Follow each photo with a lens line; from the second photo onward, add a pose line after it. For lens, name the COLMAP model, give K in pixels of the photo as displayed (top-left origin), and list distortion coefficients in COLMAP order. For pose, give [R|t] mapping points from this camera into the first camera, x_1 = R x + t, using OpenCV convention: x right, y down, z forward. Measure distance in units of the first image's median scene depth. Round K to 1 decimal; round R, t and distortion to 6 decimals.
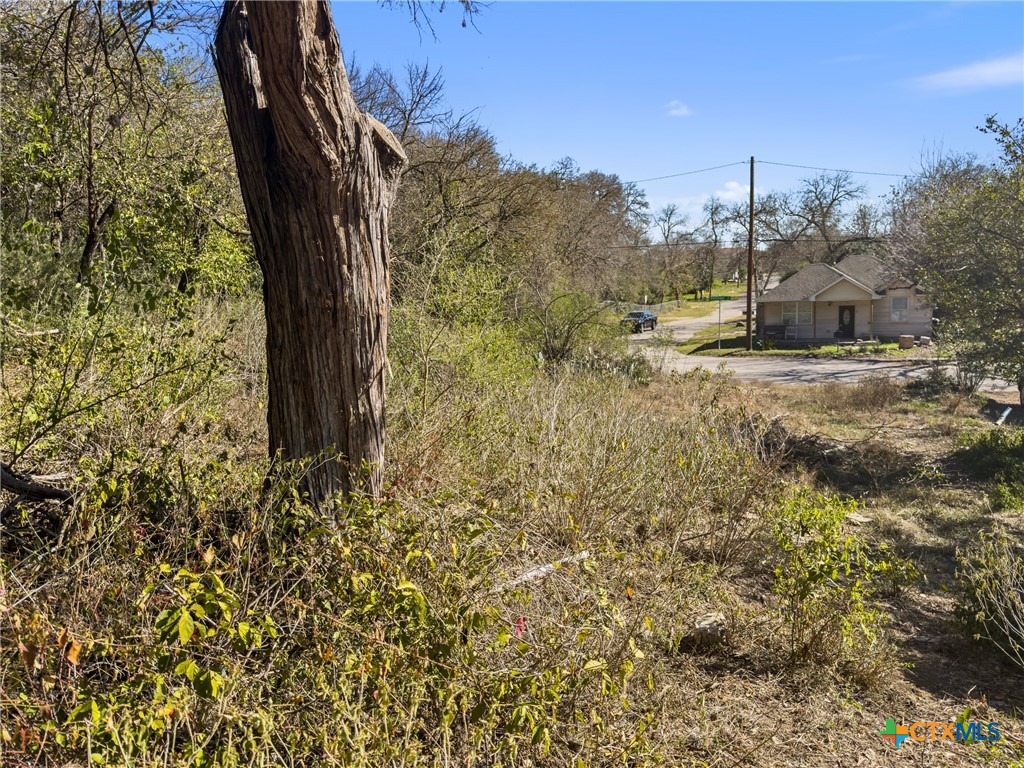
lens RADIAL K [[714.5, 0, 507.9], [0, 714.5, 384.3], [0, 0, 1]] dist [0.103022, -0.154661]
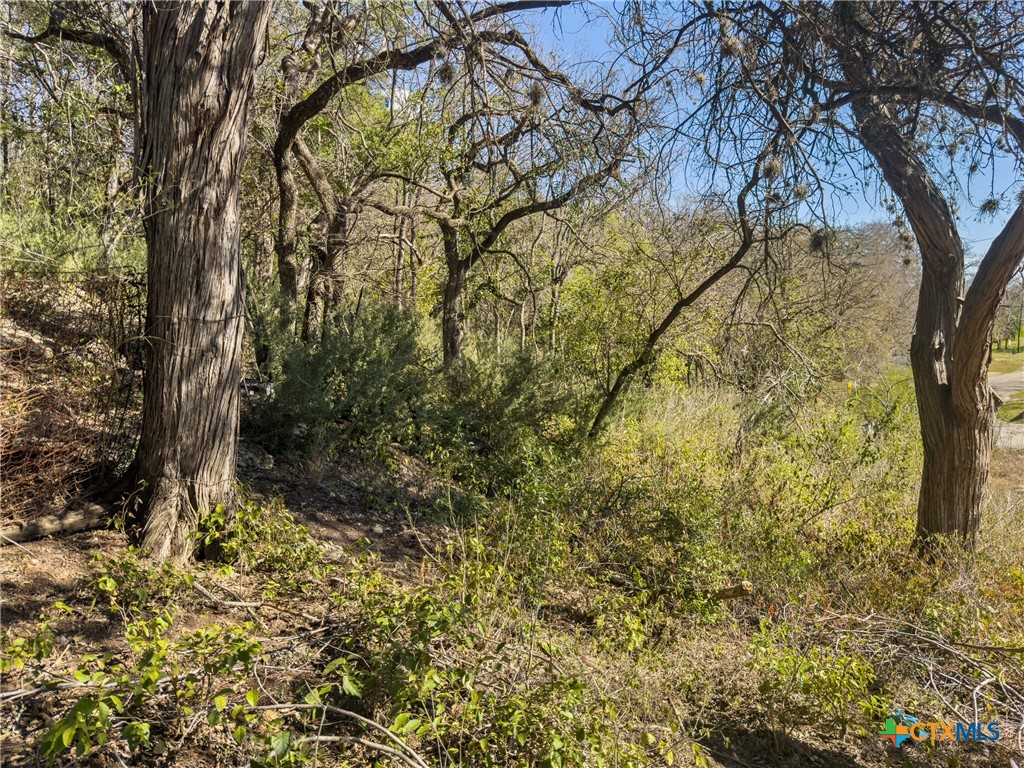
lens RADIAL K [[714.5, 0, 507.9], [0, 714.5, 384.3], [0, 0, 1]] dist [0.103022, -0.154661]
pose [[0.944741, 0.007752, -0.327727, -0.068614], [-0.029441, 0.997687, -0.061269, -0.014715], [0.326494, 0.067532, 0.942784, -0.130291]]
